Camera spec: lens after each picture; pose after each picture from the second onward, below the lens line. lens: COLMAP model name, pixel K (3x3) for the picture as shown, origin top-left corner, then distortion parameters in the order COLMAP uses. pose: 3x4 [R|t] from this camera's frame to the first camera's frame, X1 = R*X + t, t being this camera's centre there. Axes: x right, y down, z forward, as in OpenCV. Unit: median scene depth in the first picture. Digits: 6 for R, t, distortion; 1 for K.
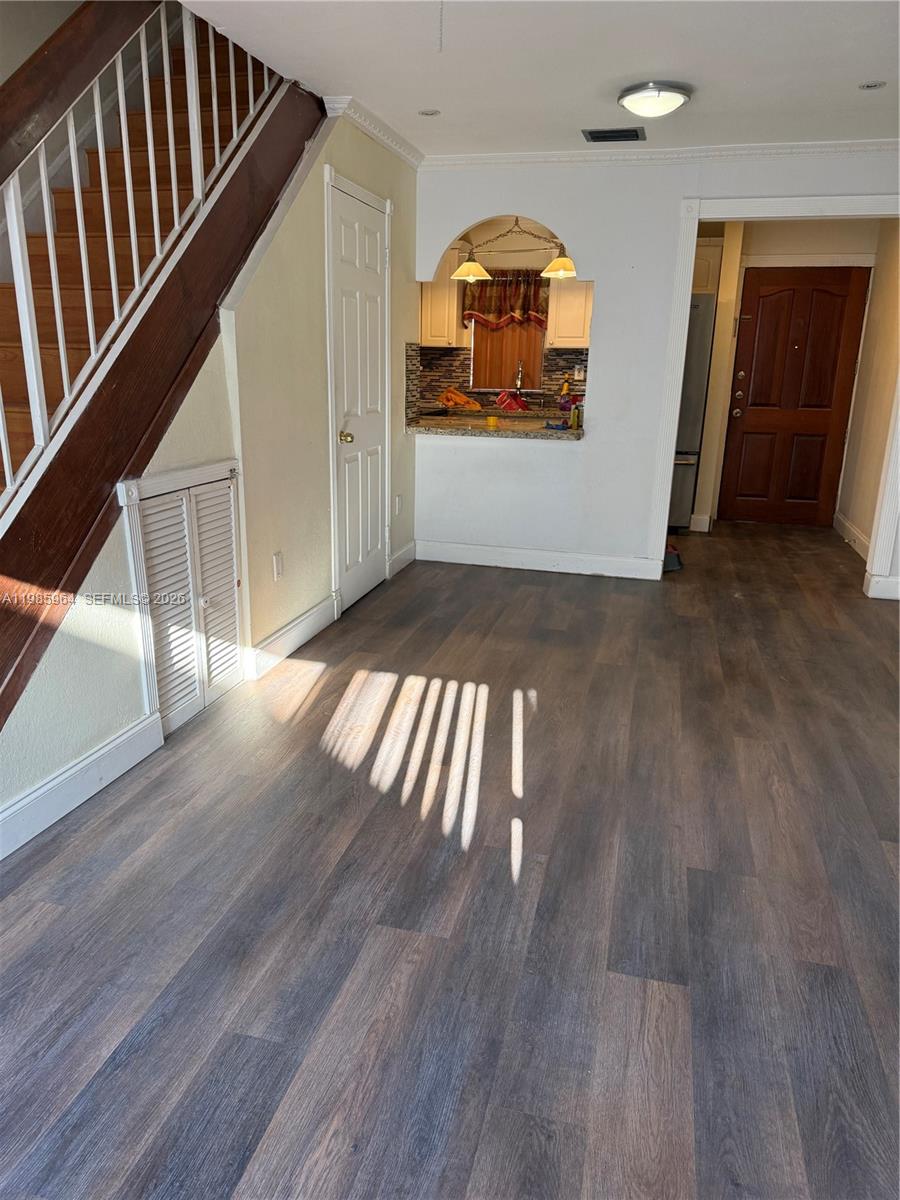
lens RADIAL K [[840.4, 0, 450.0], [0, 840.4, 600.0], [0, 0, 1]] dist [0.081492, -0.124920]
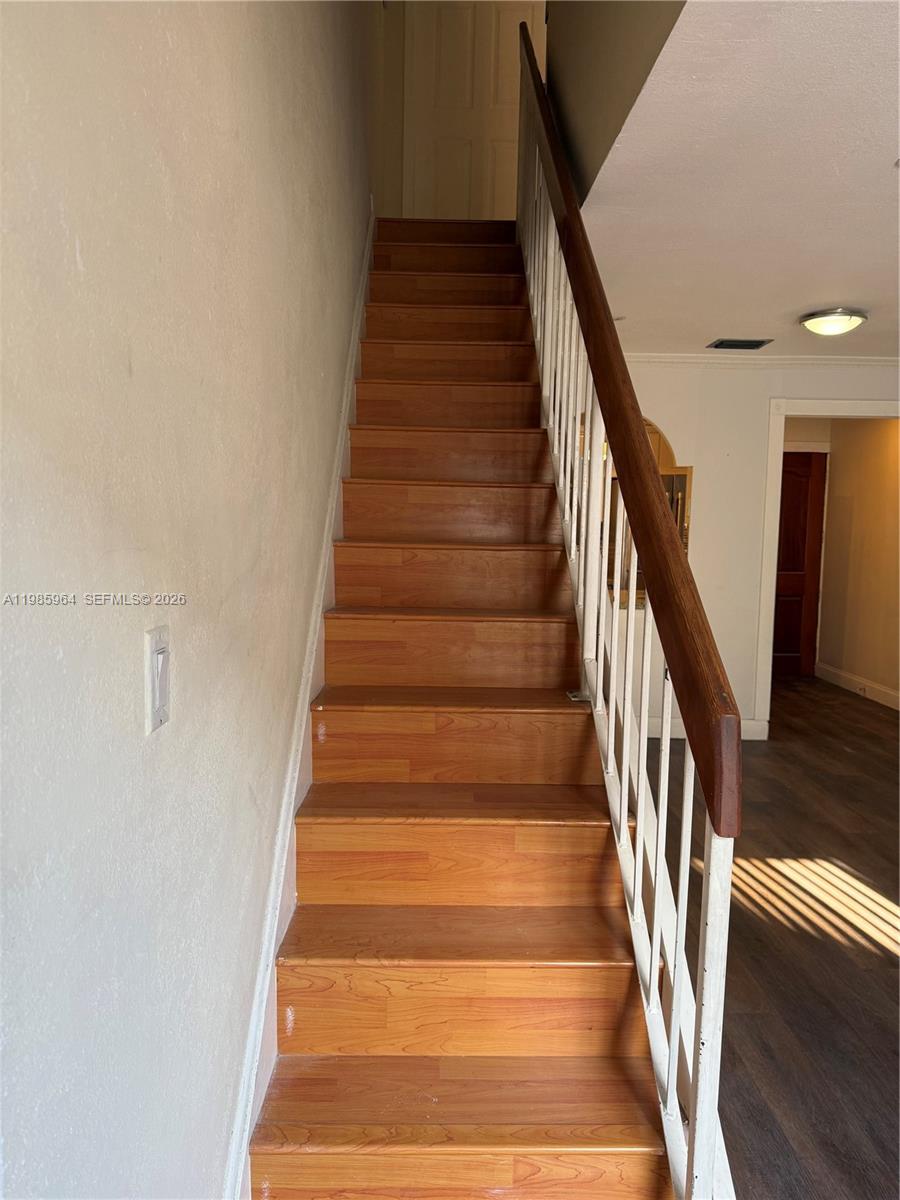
lens RADIAL K [[840.4, 0, 450.0], [0, 840.4, 600.0], [0, 0, 1]] dist [0.081492, -0.124920]
pose [[0.961152, -0.033686, 0.273958, -0.406802], [0.082221, 0.982409, -0.167666, -0.049692], [-0.263491, 0.183677, 0.947014, 0.086553]]
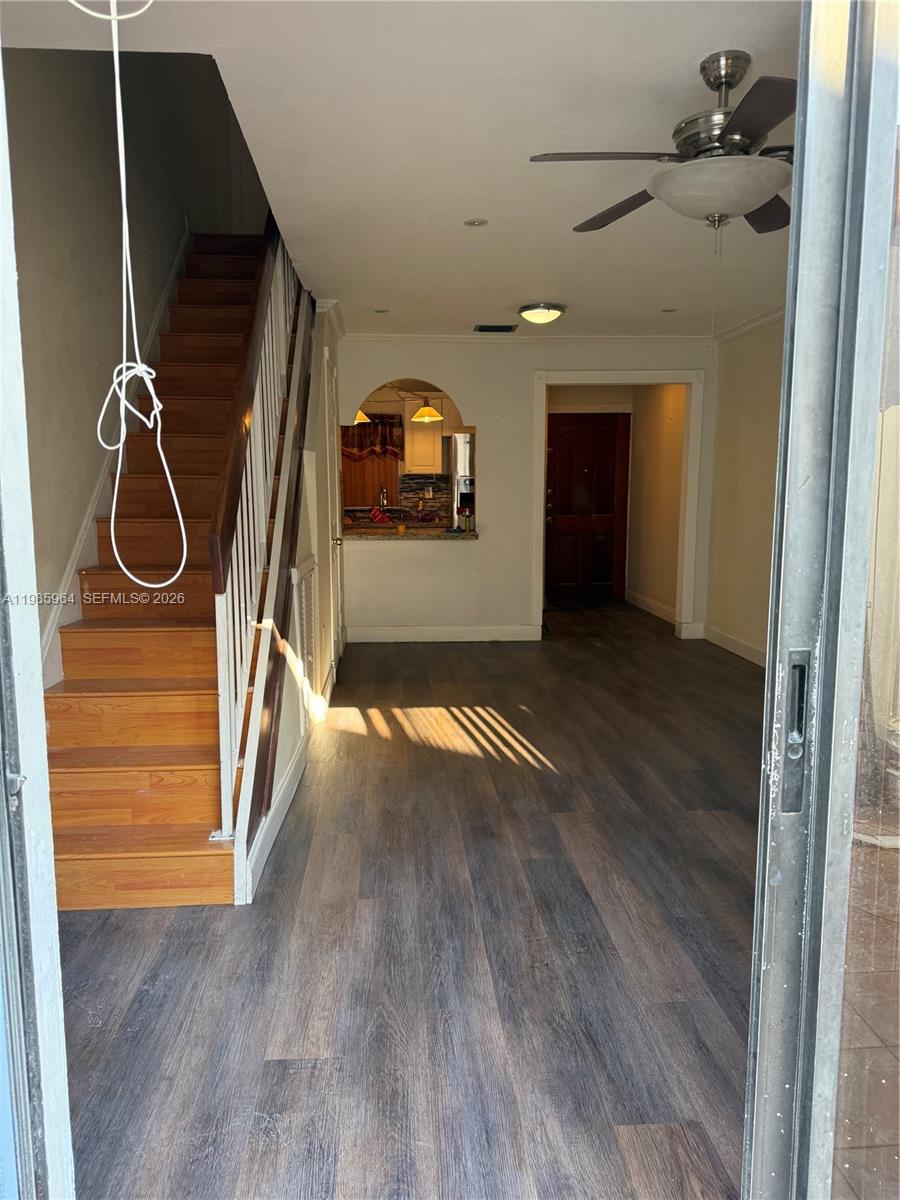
lens RADIAL K [[840.4, 0, 450.0], [0, 840.4, 600.0], [0, 0, 1]] dist [0.081492, -0.124920]
pose [[0.947609, -0.067594, 0.312200, -0.297199], [0.111438, 0.985906, -0.124787, 0.063290], [-0.299365, 0.153040, 0.941785, -0.212564]]
